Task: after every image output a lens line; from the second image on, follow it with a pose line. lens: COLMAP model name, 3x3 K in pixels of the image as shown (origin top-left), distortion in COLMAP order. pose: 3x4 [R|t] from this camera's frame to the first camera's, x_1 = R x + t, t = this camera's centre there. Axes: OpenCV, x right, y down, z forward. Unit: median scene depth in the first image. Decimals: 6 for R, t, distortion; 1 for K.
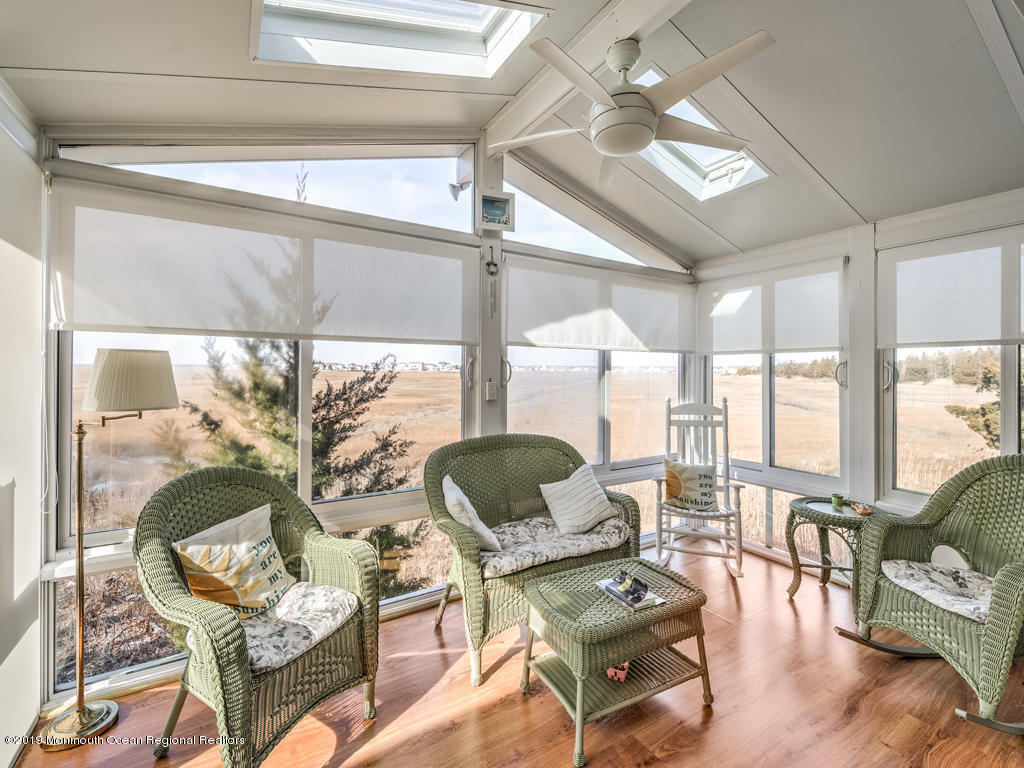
lens RADIAL K [[458.3, 0, 512.0], [0, 458.3, 384.0], [0, 0, 1]] dist [-0.000340, -0.000103]
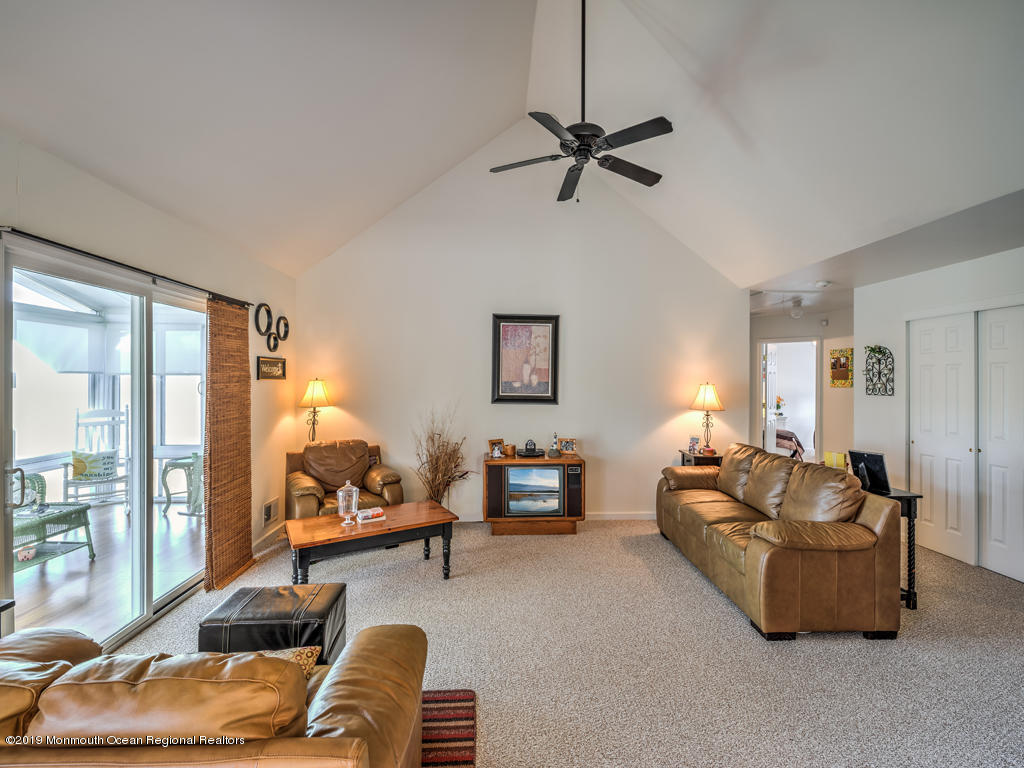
lens RADIAL K [[436.8, 0, 517.7], [0, 436.8, 380.0], [0, 0, 1]] dist [0.000905, -0.000163]
pose [[0.468860, -0.003822, 0.883264, -0.223802], [0.005995, 0.999981, 0.001145, -0.049502], [-0.883252, 0.004758, 0.468874, -0.892524]]
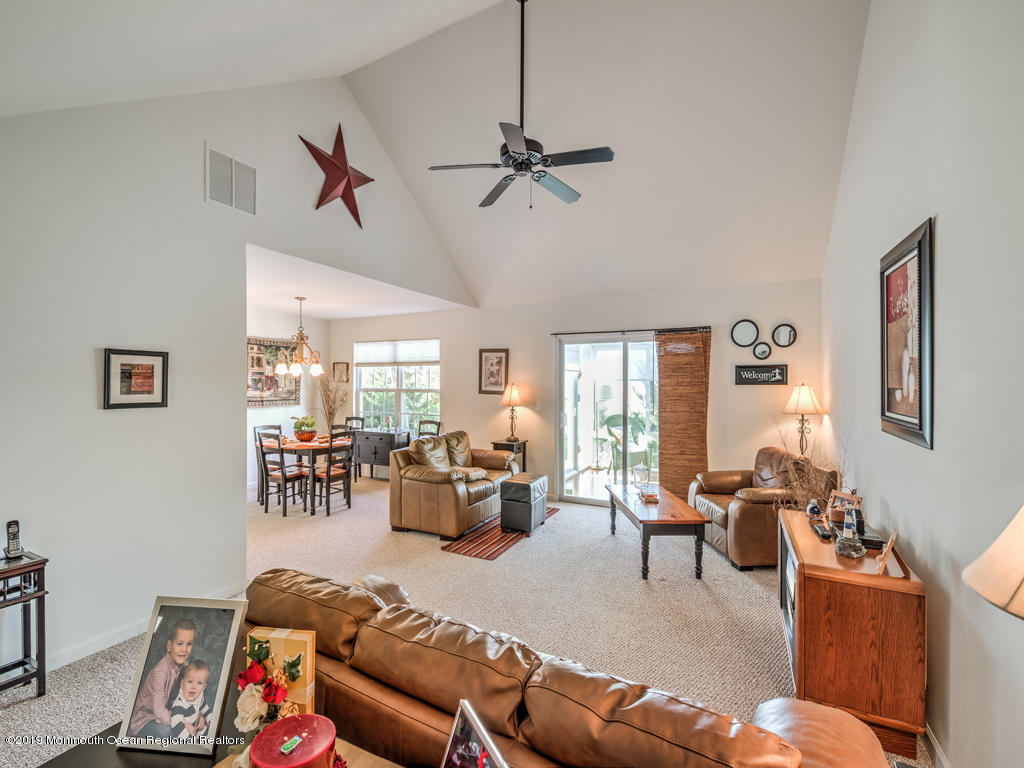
lens RADIAL K [[436.8, 0, 512.4], [0, 436.8, 389.4], [0, 0, 1]] dist [0.007920, -0.000342]
pose [[0.523684, 0.011256, -0.851838, 1.266425], [-0.009613, 0.999927, 0.007304, -0.041331], [0.851859, 0.004364, 0.523754, -1.077668]]
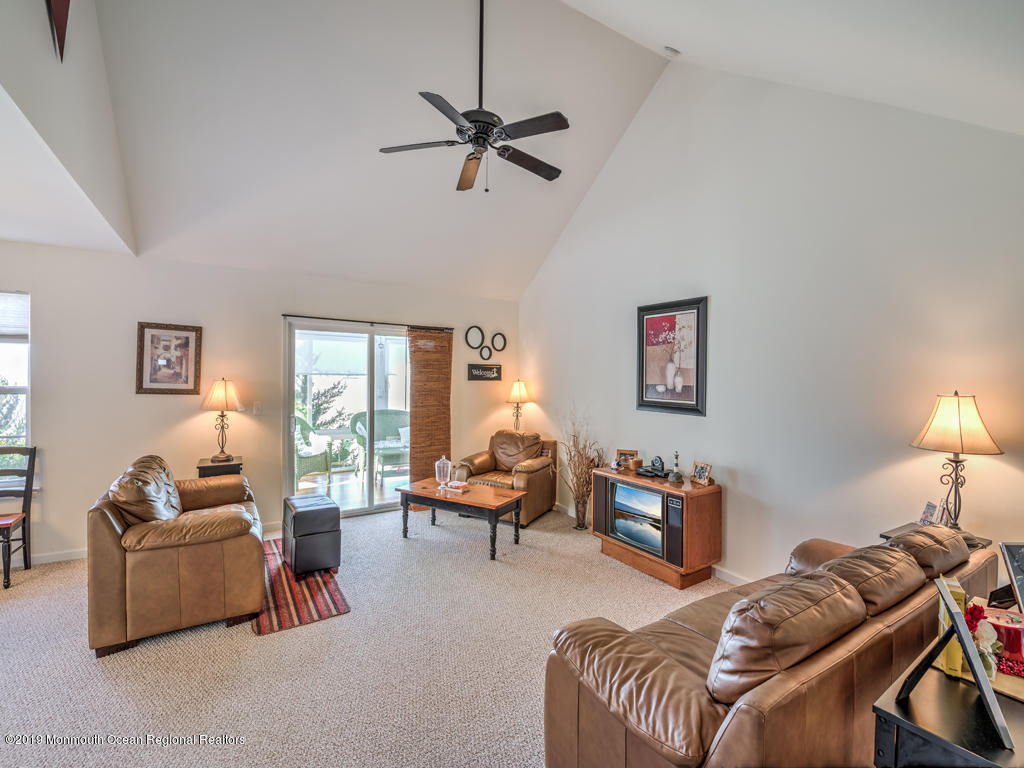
lens RADIAL K [[444.3, 0, 513.4], [0, 444.3, 386.6], [0, 0, 1]] dist [-0.003076, -0.000442]
pose [[0.999758, 0.007888, 0.020536, 0.595820], [-0.008055, 0.999935, 0.008075, -0.044496], [-0.020471, -0.008238, 0.999757, -1.401461]]
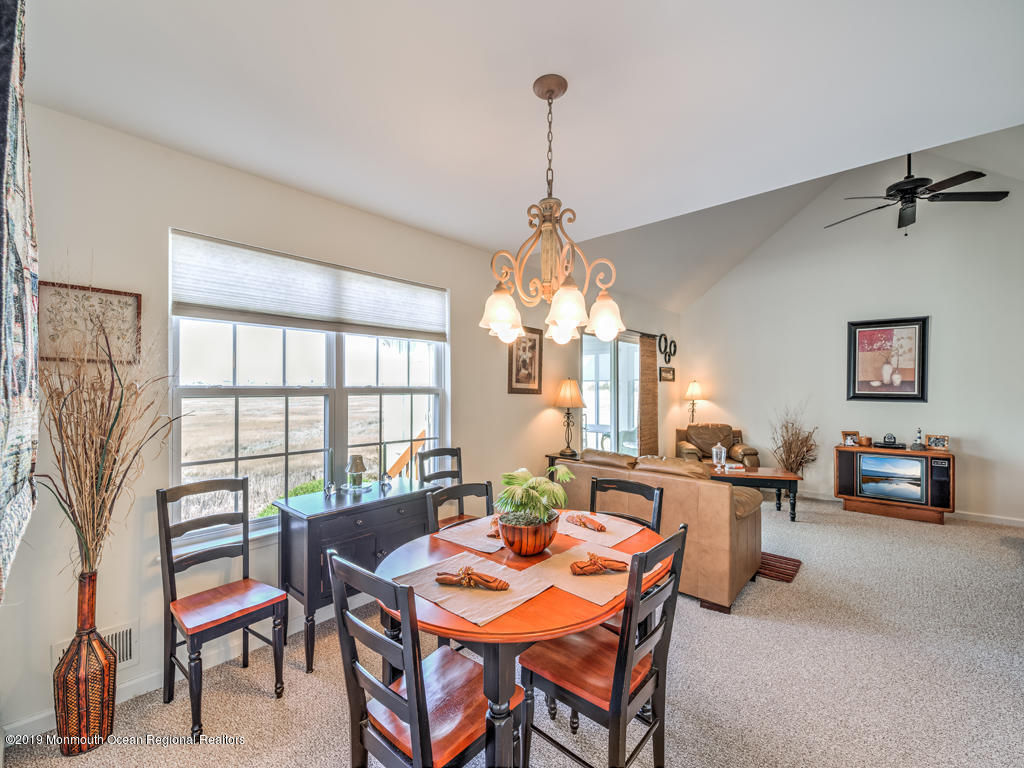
lens RADIAL K [[436.8, 0, 512.4], [0, 436.8, 389.4], [0, 0, 1]] dist [0.007920, -0.000342]
pose [[0.958639, -0.004596, 0.284586, -0.662379], [0.006555, 0.999961, -0.005929, -0.012216], [-0.284548, 0.007549, 0.958632, -1.357484]]
